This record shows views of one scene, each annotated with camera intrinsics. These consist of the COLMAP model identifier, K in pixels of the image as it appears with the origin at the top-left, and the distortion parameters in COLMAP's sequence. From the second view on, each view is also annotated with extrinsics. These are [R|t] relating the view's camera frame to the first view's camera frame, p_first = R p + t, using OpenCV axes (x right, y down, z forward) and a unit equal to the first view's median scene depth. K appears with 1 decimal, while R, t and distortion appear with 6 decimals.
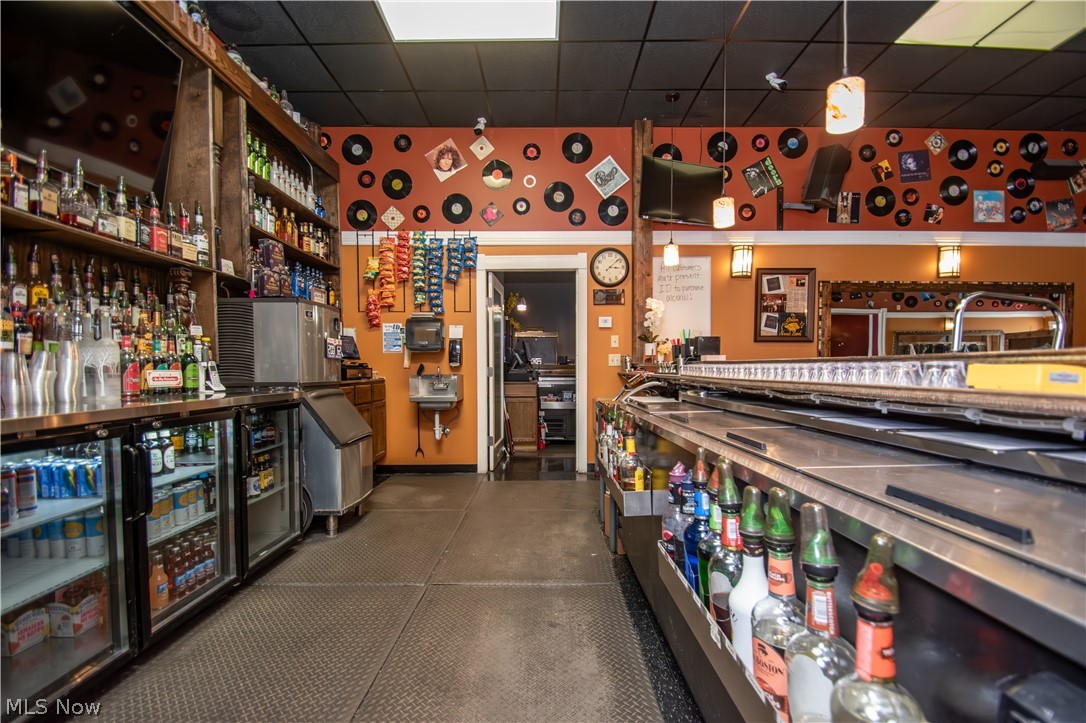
lens RADIAL K [[481.0, 0, 543.6], [0, 481.0, 383.1], [0, 0, 1]] dist [0.017390, -0.018588]
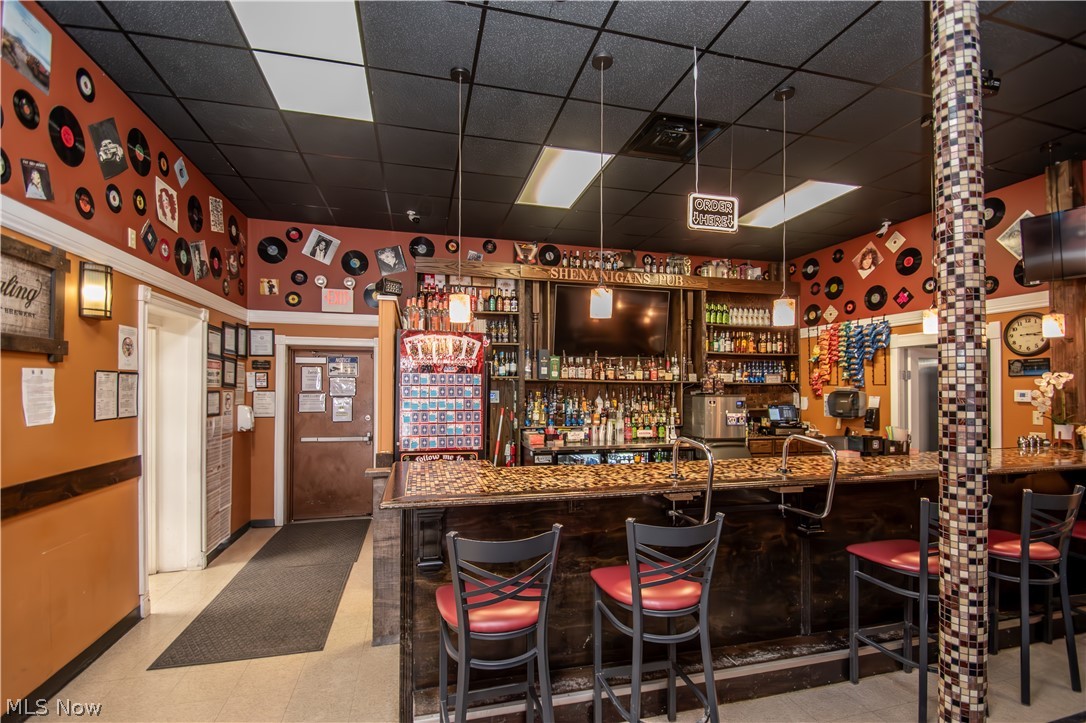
lens RADIAL K [[491.8, 0, 543.9], [0, 491.8, 382.8], [0, 0, 1]] dist [0.017384, -0.018064]
pose [[0.247103, -0.009432, -0.968943, 0.791890], [-0.034017, 0.999252, -0.018402, -0.104148], [0.968392, 0.037508, 0.246597, -0.079492]]
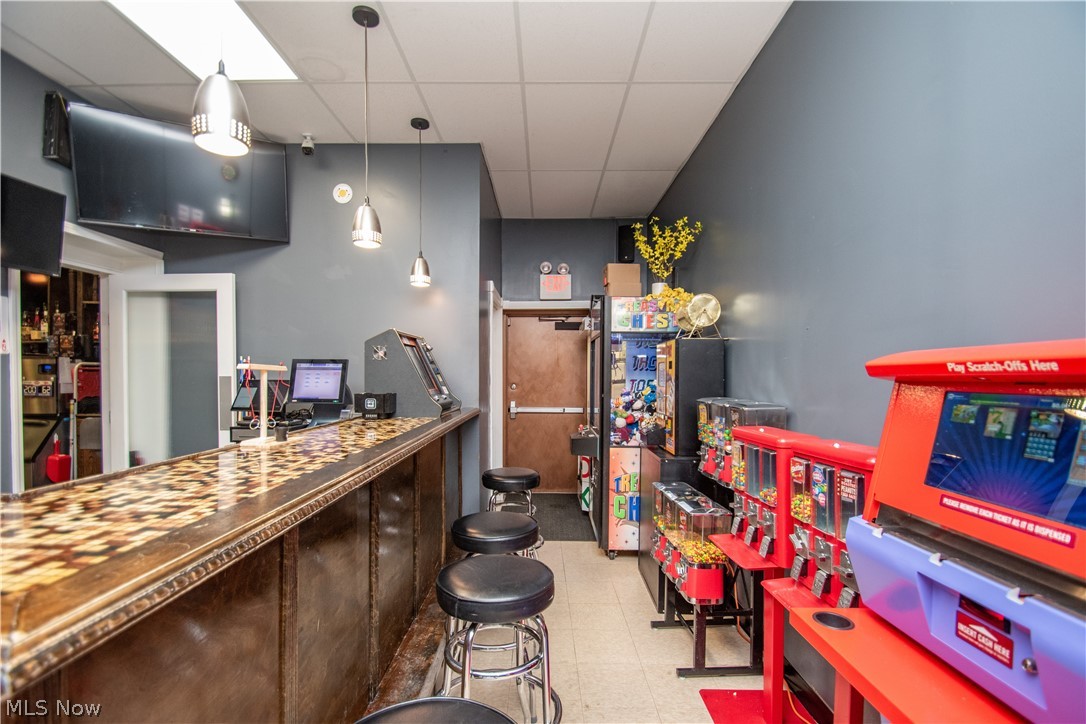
lens RADIAL K [[491.8, 0, 543.9], [0, 491.8, 383.3], [0, 0, 1]] dist [0.017384, -0.018064]
pose [[-0.003903, 0.022119, -0.999748, 0.622151], [-0.035857, 0.999109, 0.022245, -0.116349], [0.999349, 0.035934, -0.003107, 1.679367]]
